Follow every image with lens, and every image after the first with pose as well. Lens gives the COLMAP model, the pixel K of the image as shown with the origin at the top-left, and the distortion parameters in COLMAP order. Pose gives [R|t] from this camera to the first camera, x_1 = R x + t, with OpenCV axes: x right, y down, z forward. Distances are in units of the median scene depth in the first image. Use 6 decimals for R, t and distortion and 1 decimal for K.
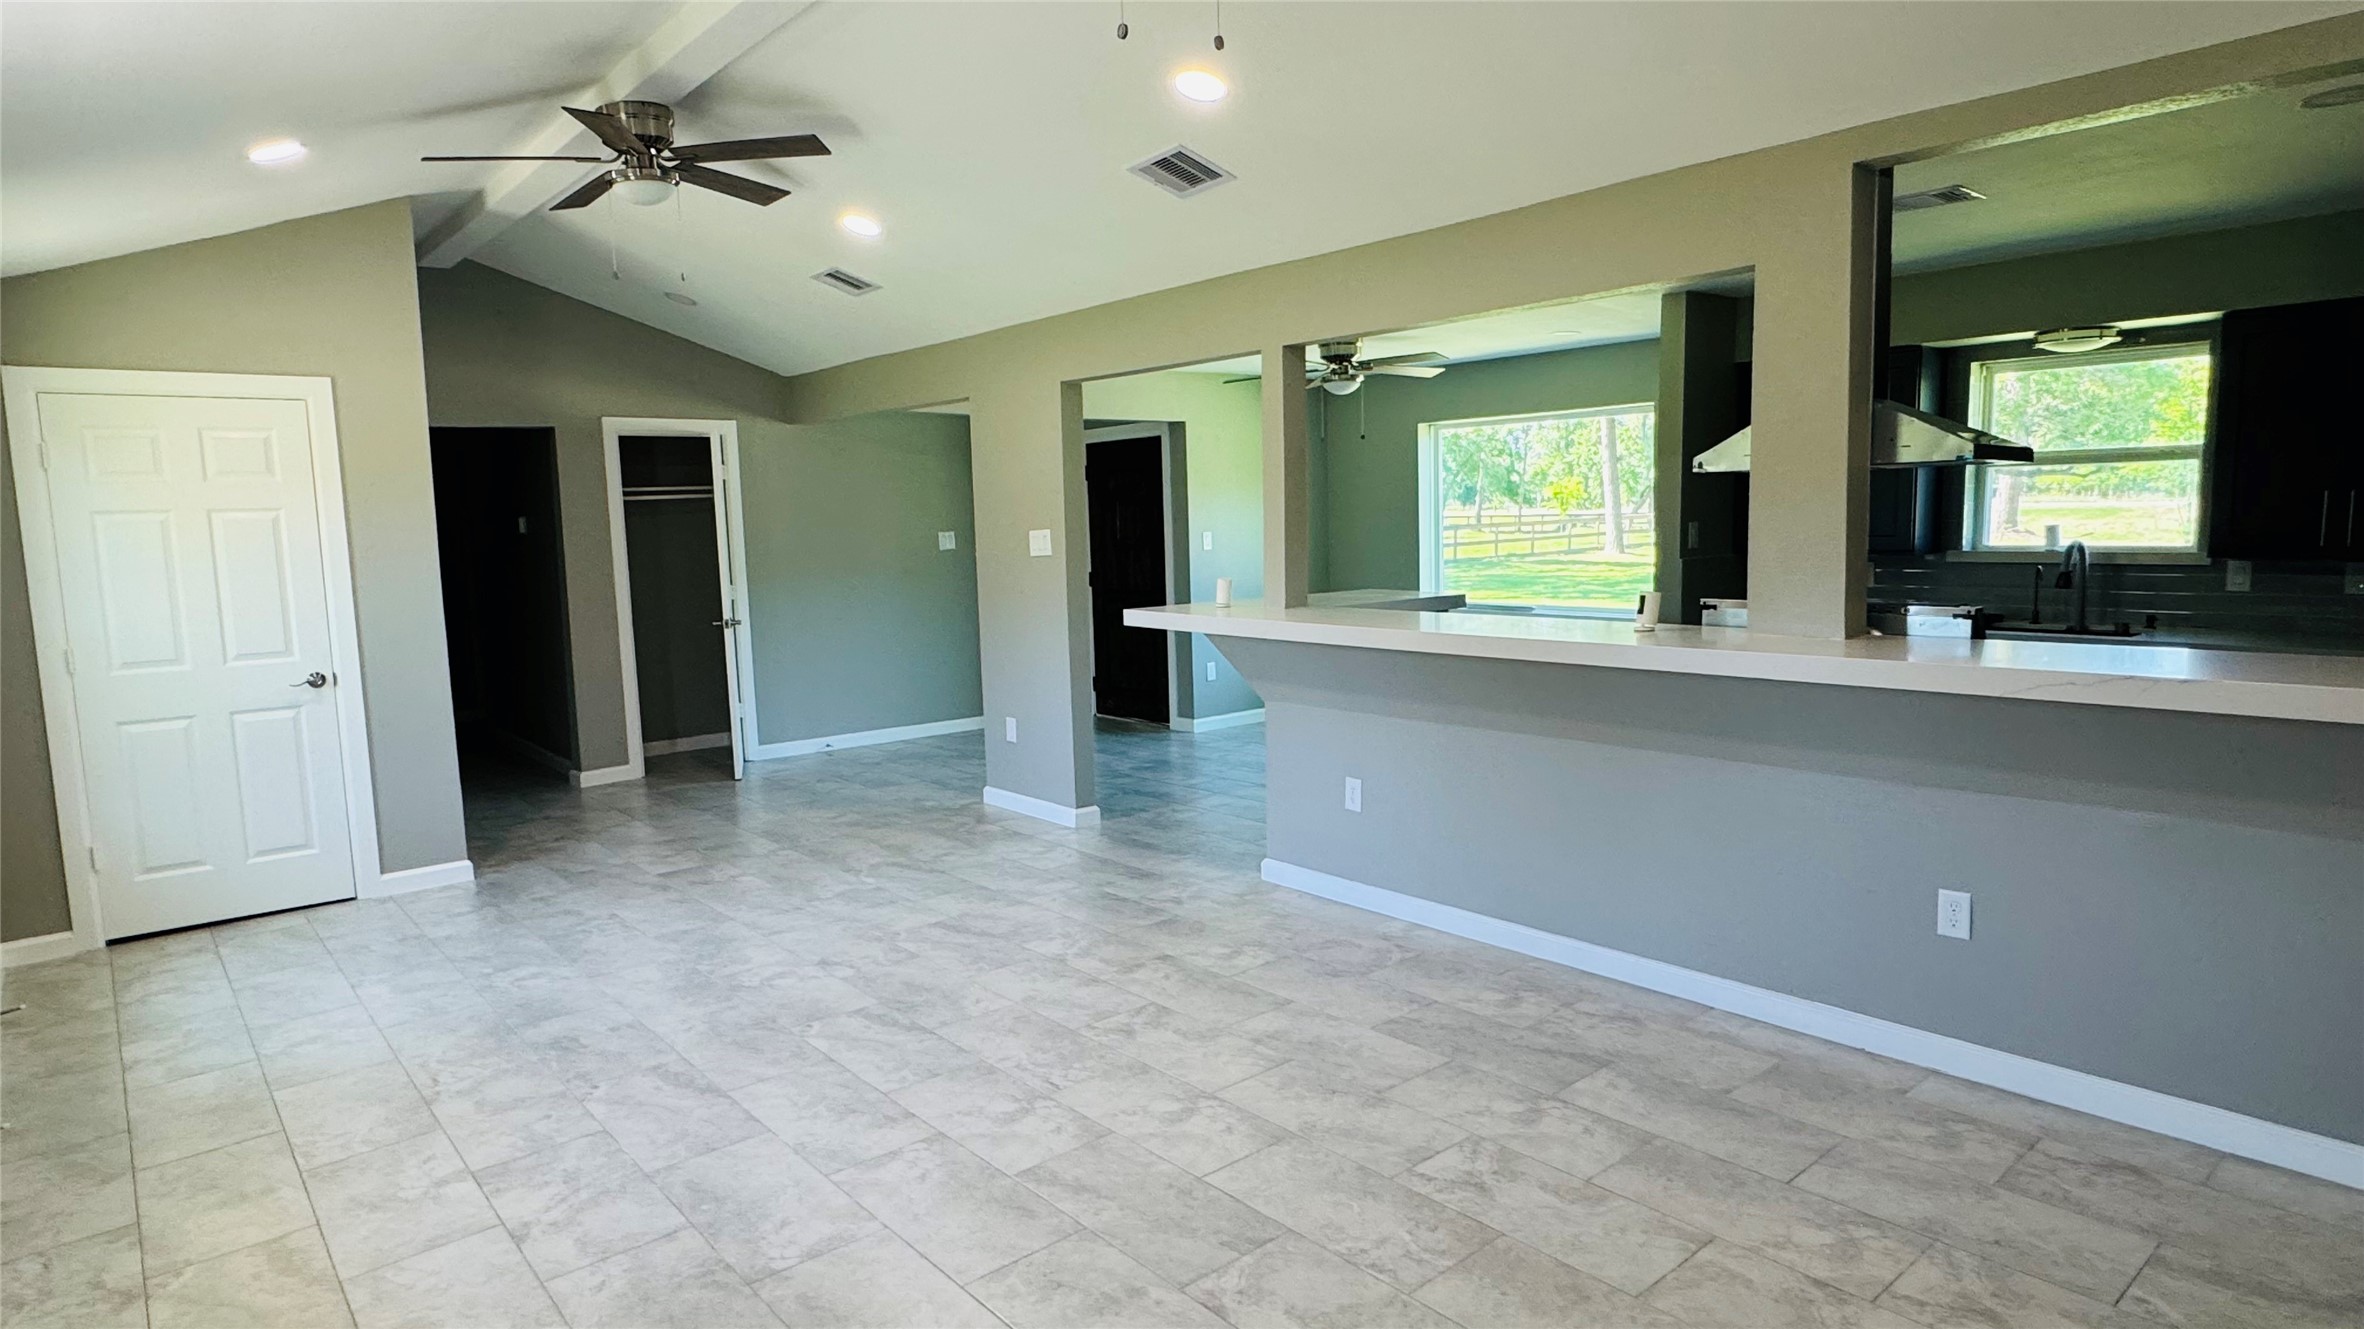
lens RADIAL K [[1311.9, 0, 1181.7], [0, 1311.9, 661.8], [0, 0, 1]] dist [-0.009082, 0.003728]
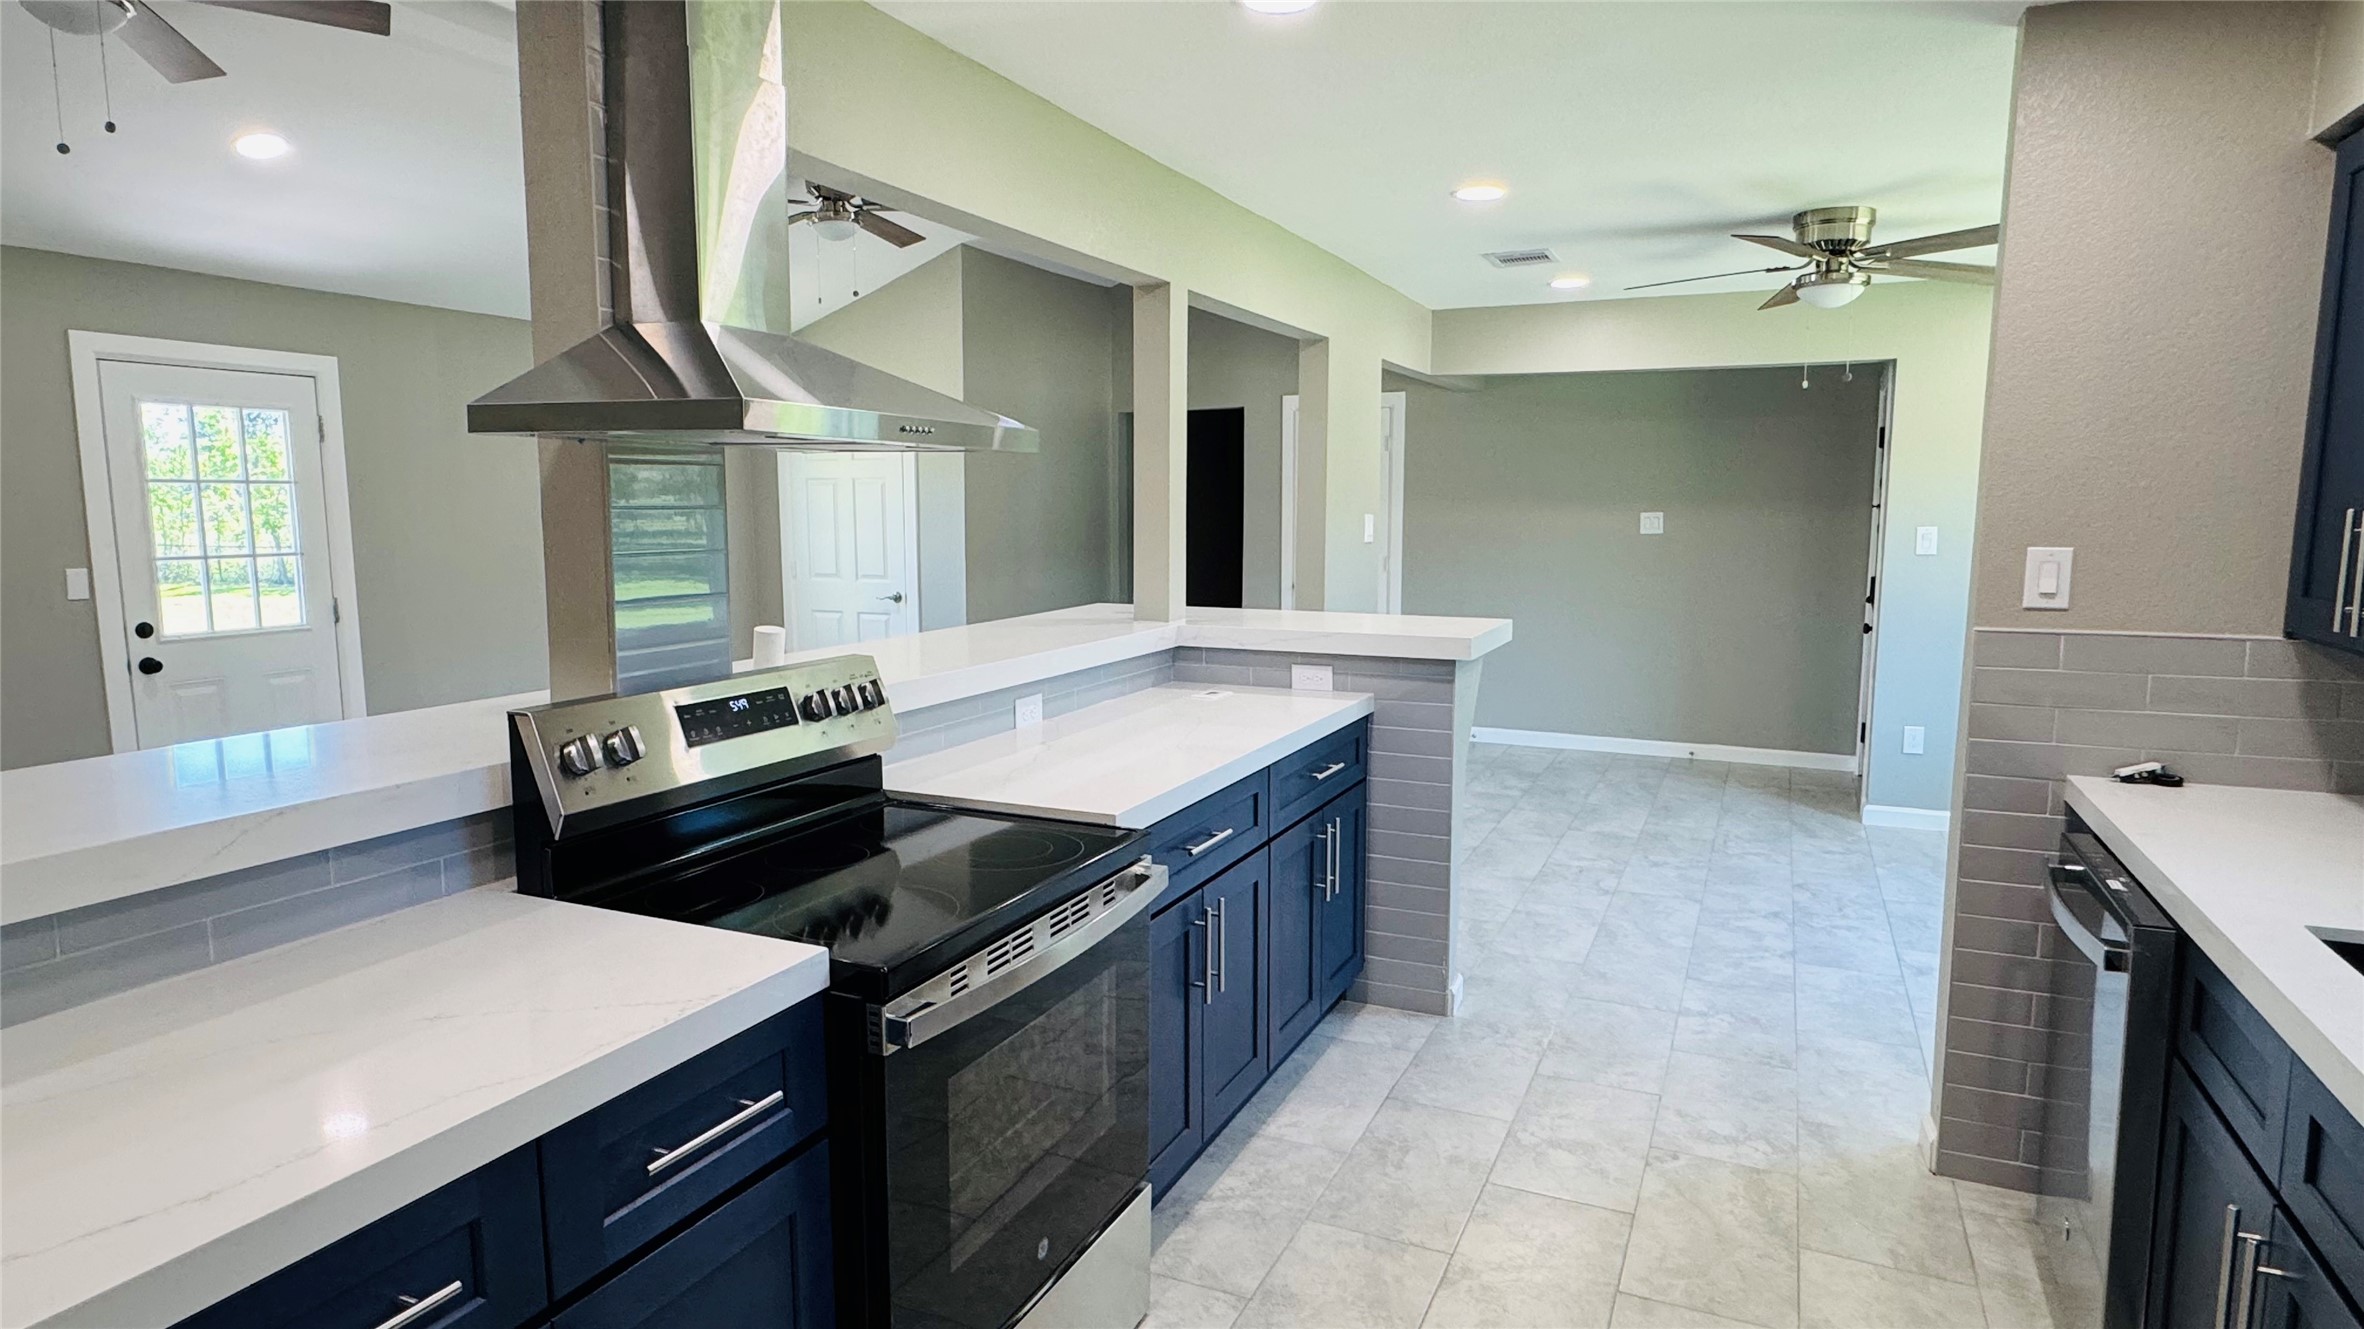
lens RADIAL K [[1311.9, 0, 1166.5], [0, 1311.9, 664.1], [0, 0, 1]] dist [-0.009082, 0.003728]
pose [[0.413243, 0.140145, -0.899772, 0.969291], [-0.112591, 0.988368, 0.102234, -0.118800], [0.903633, 0.059059, 0.424215, 0.831007]]
